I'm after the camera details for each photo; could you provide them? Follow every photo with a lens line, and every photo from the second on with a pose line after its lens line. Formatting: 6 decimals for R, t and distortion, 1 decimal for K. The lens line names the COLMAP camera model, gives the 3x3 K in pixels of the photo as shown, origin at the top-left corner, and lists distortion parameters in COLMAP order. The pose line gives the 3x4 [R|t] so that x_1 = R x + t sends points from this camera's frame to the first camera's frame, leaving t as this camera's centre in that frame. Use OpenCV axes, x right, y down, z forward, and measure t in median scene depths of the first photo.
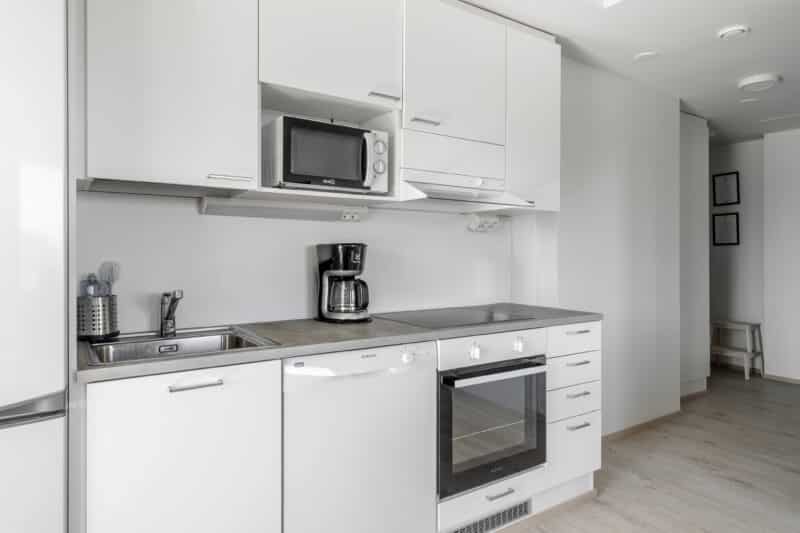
lens RADIAL K [[492.5, 0, 400.0], [0, 492.5, 266.5], [0, 0, 1]] dist [0.004599, 0.000748]
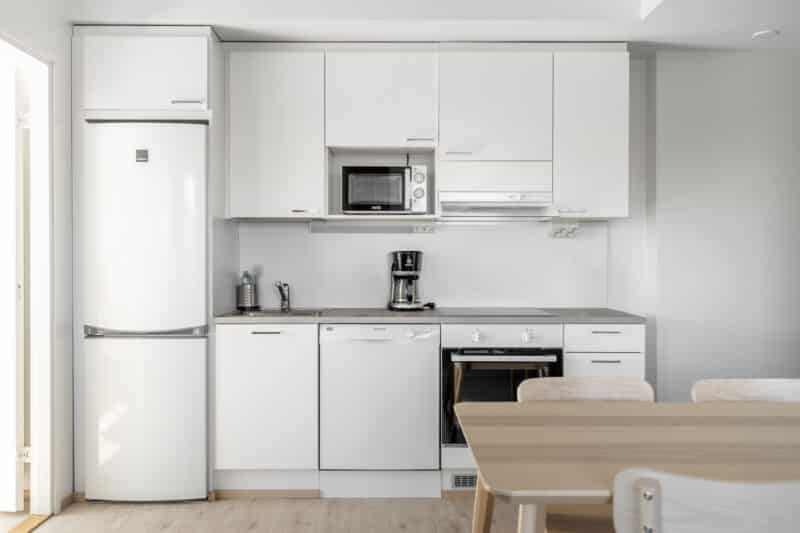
lens RADIAL K [[669.0, 0, 400.0], [0, 669.0, 266.5], [0, 0, 1]] dist [0.006189, -0.003403]
pose [[0.831752, 0.004864, -0.555127, 0.919498], [-0.013024, 0.999857, -0.010752, 0.015090], [0.554995, 0.016173, 0.831696, -0.520535]]
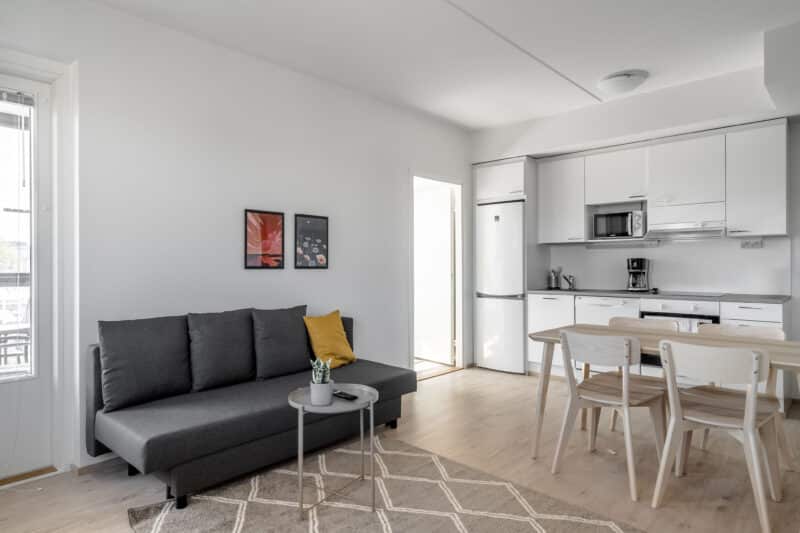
lens RADIAL K [[492.5, 0, 400.0], [0, 492.5, 266.5], [0, 0, 1]] dist [0.004599, 0.000748]
pose [[0.225918, 0.000981, -0.974146, 2.037776], [-0.018848, 0.999817, -0.003364, 0.023143], [0.973964, 0.019121, 0.225895, -0.655005]]
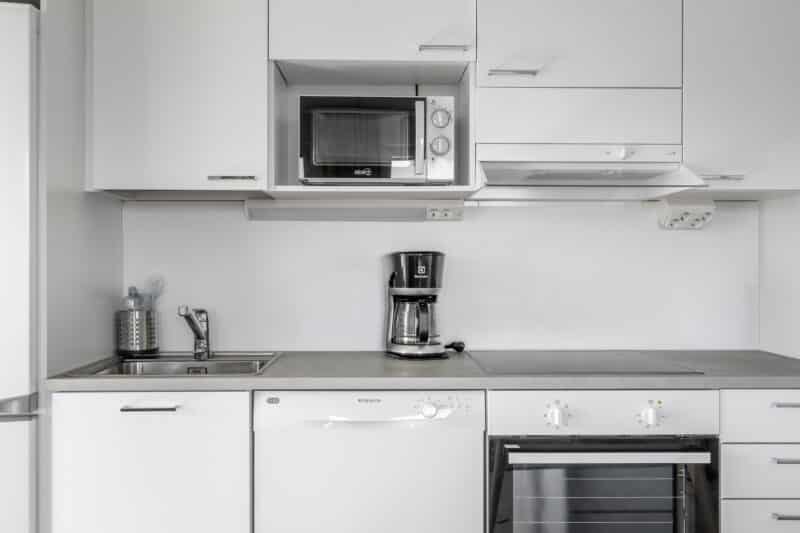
lens RADIAL K [[746.9, 0, 400.0], [0, 746.9, 266.5], [0, 0, 1]] dist [-0.005970, -0.004299]
pose [[0.841980, -0.000570, -0.539509, 0.505401], [-0.012199, 0.999724, -0.020095, -0.001330], [0.539371, 0.023501, 0.841740, 0.046814]]
